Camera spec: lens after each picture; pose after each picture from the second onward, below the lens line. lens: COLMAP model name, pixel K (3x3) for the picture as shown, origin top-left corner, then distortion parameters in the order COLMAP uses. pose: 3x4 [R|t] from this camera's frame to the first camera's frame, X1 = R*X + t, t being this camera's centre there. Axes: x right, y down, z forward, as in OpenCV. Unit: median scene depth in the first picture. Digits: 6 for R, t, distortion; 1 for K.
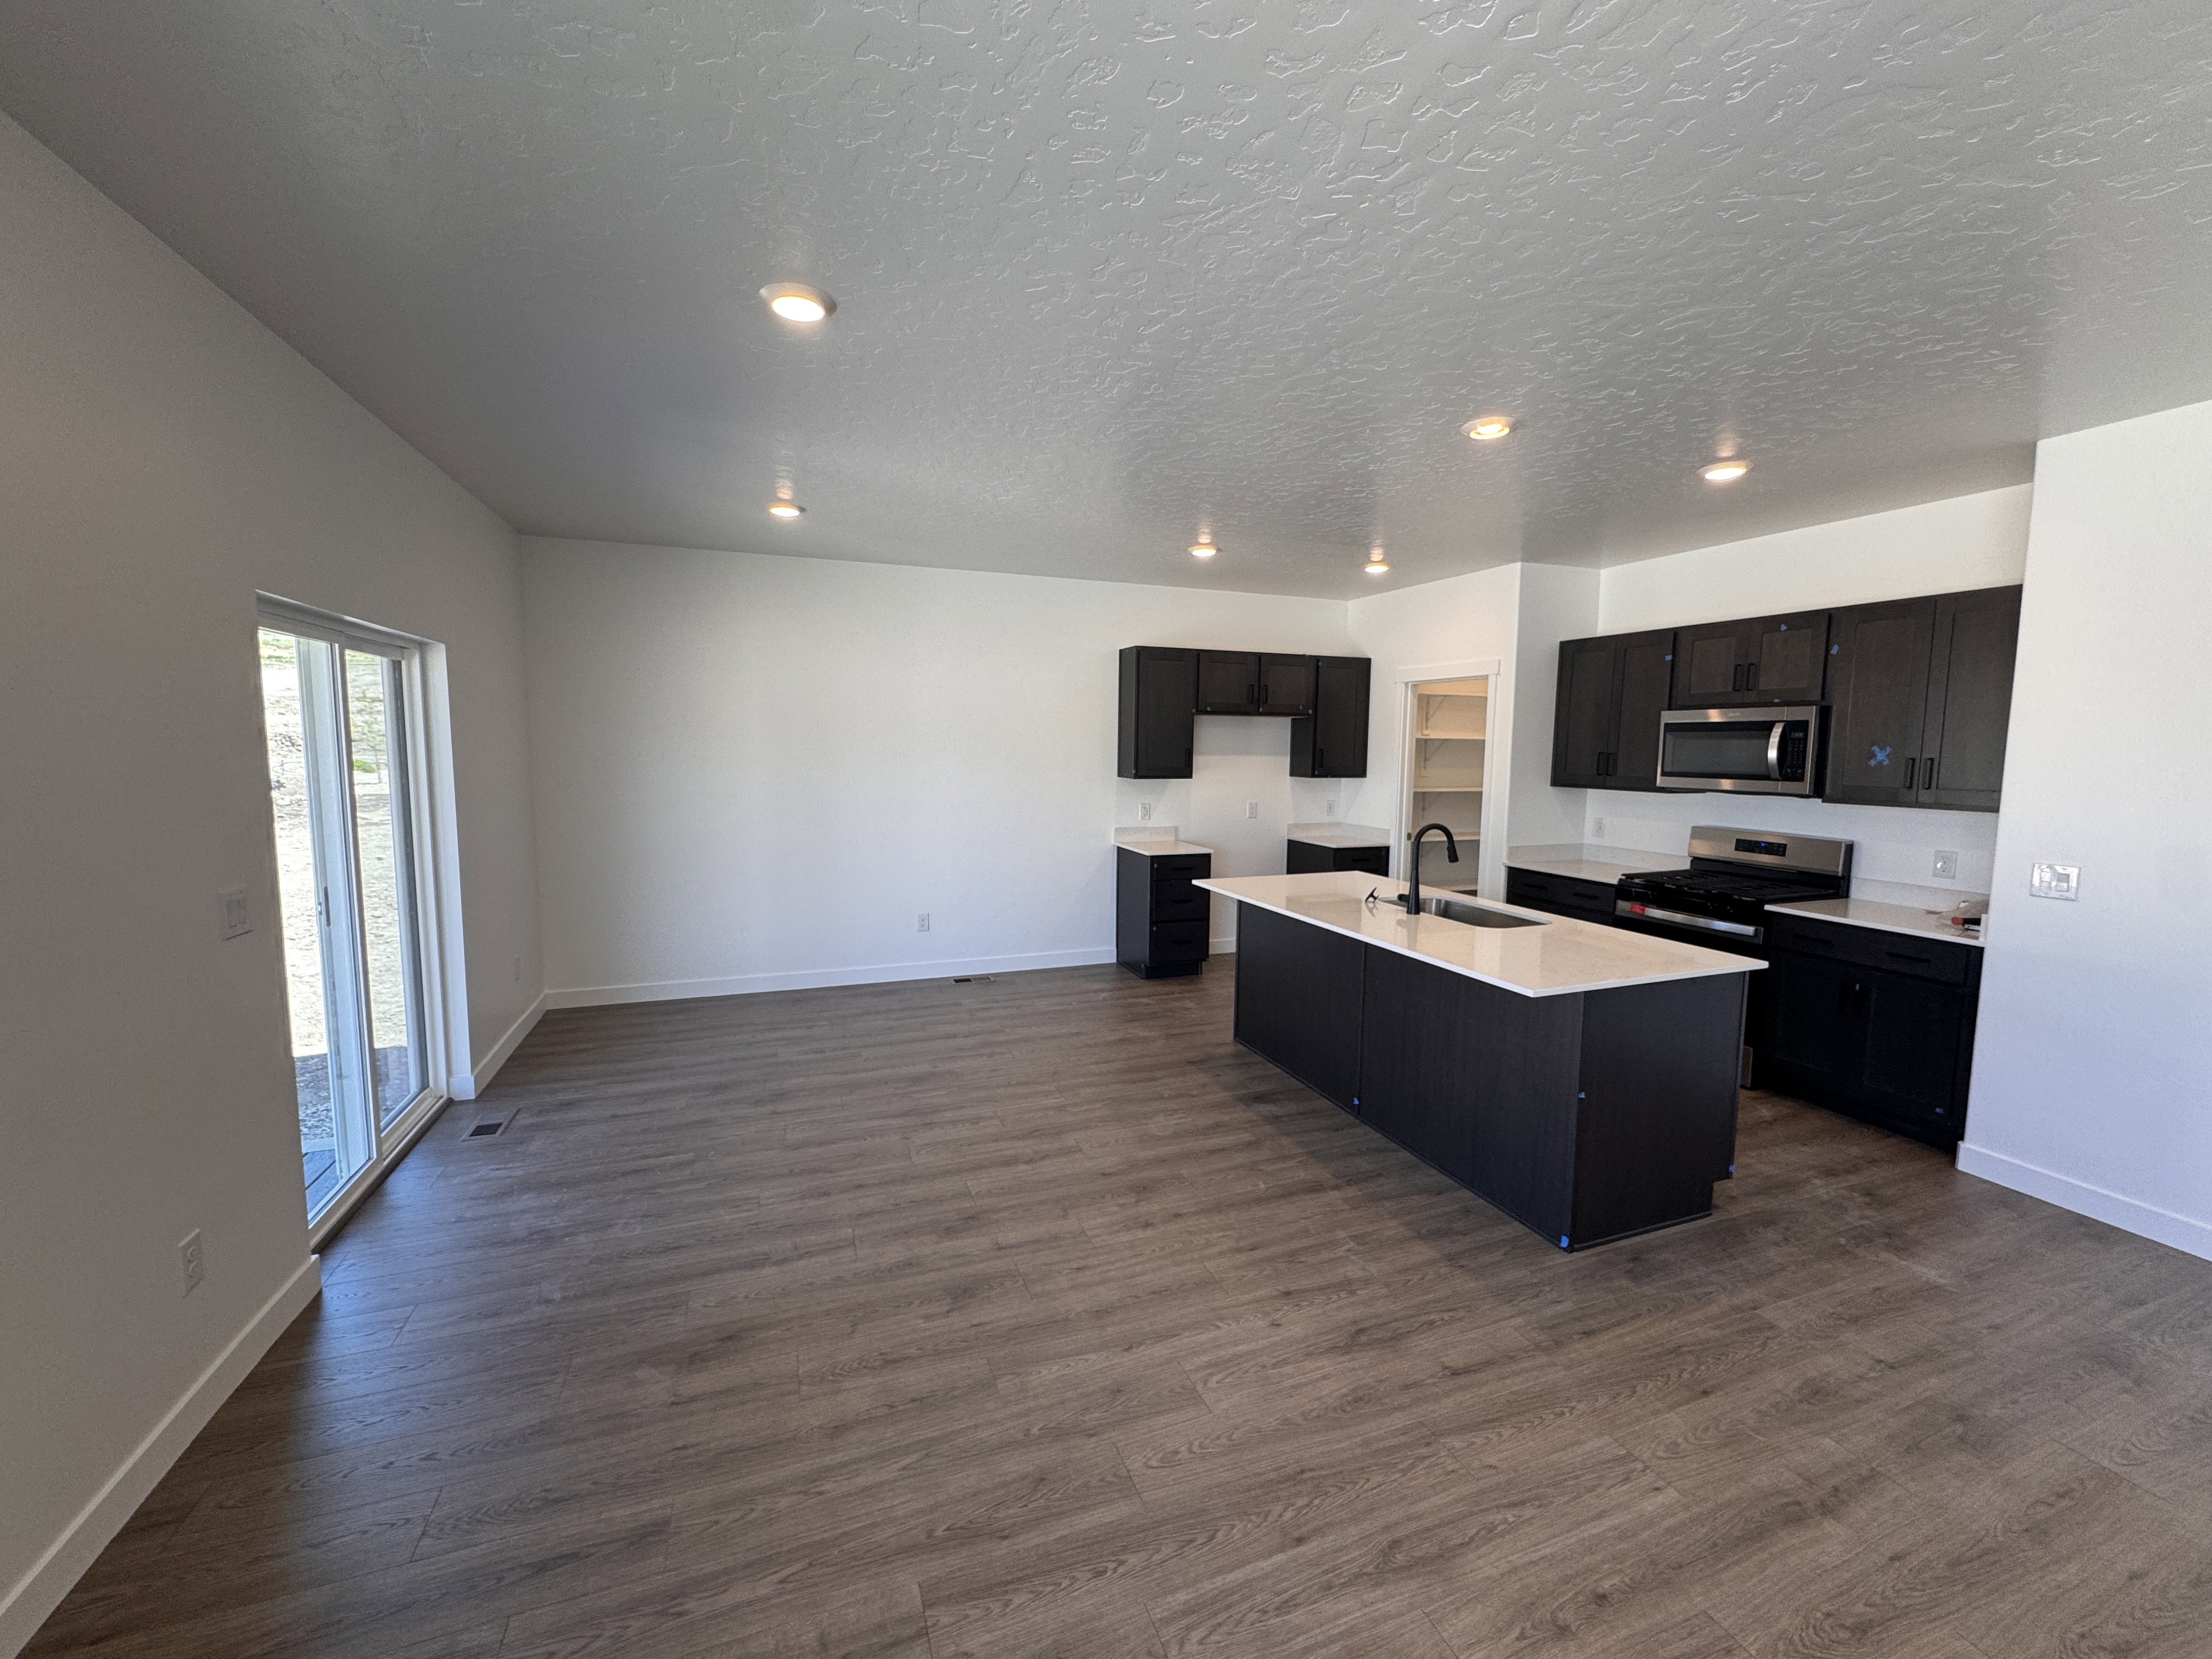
lens RADIAL K [[876.7, 0, 1096.1], [0, 876.7, 828.8], [0, 0, 1]] dist [-0.004108, 0.000414]
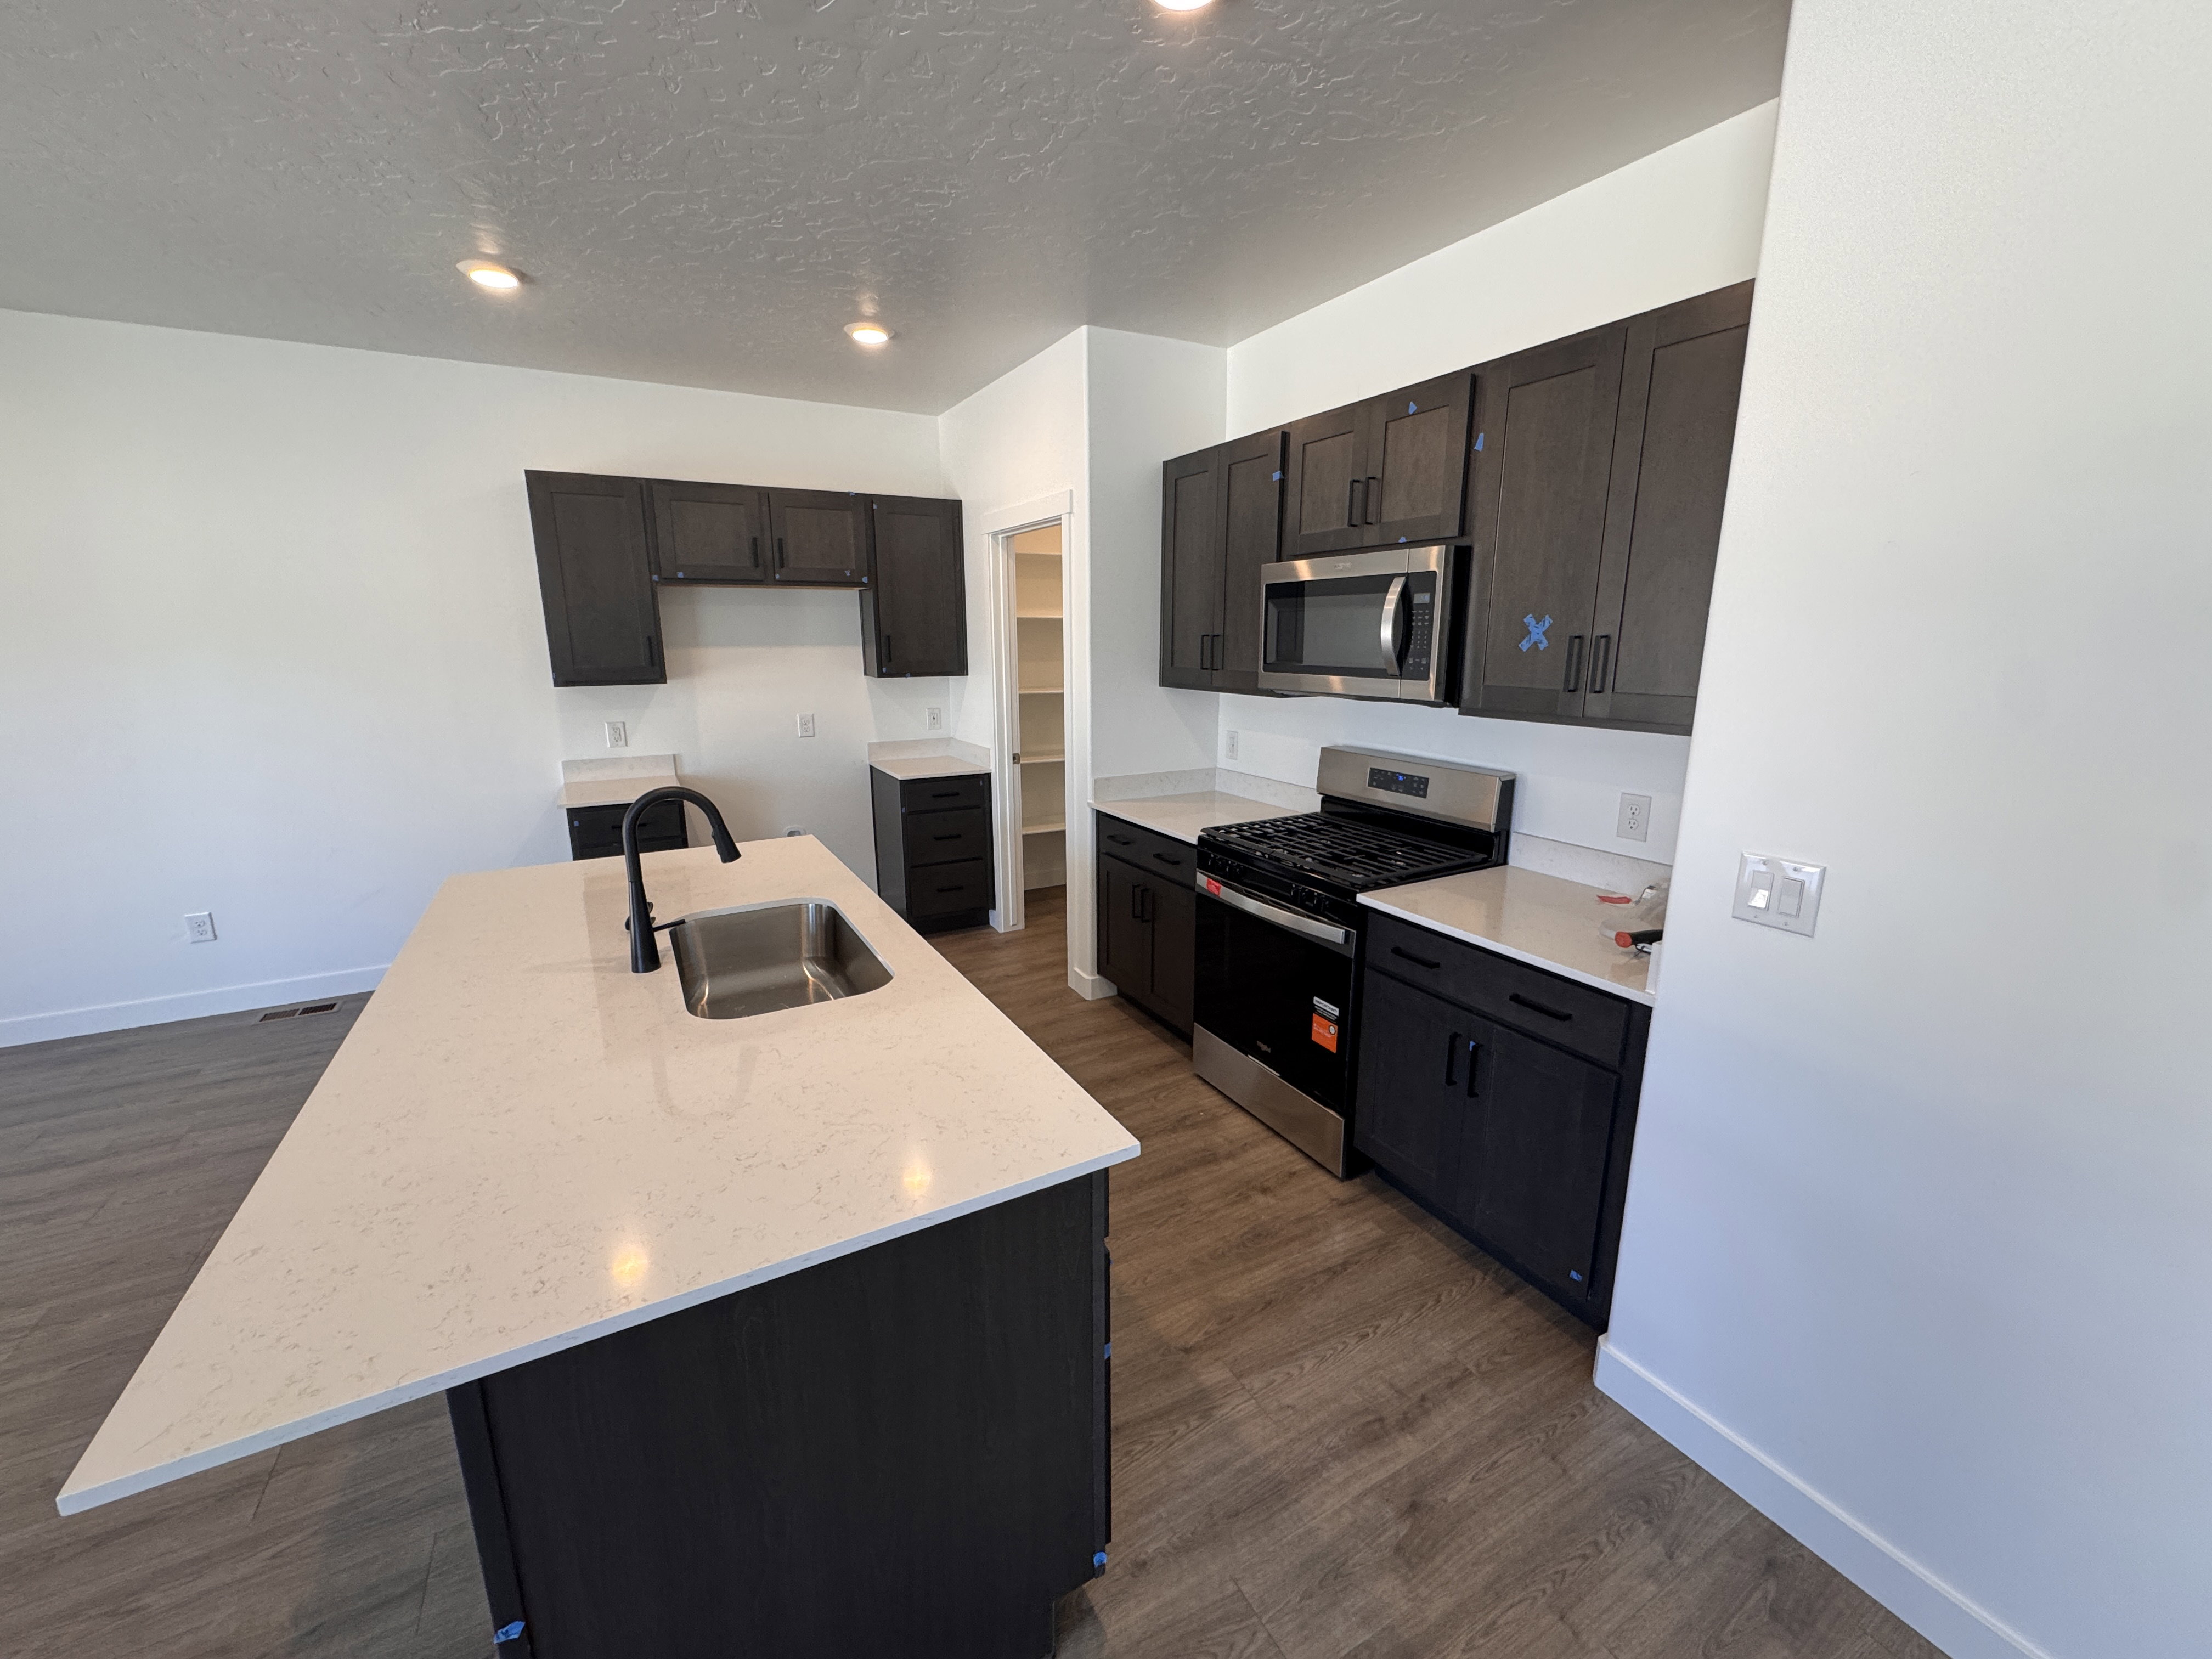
lens RADIAL K [[876.7, 0, 1096.4], [0, 876.7, 825.0], [0, 0, 1]] dist [-0.004108, 0.000414]
pose [[0.989982, -0.043802, 0.134229, 0.441781], [0.027463, 0.992243, 0.121243, -0.030277], [-0.138498, -0.116342, 0.983505, 0.386826]]
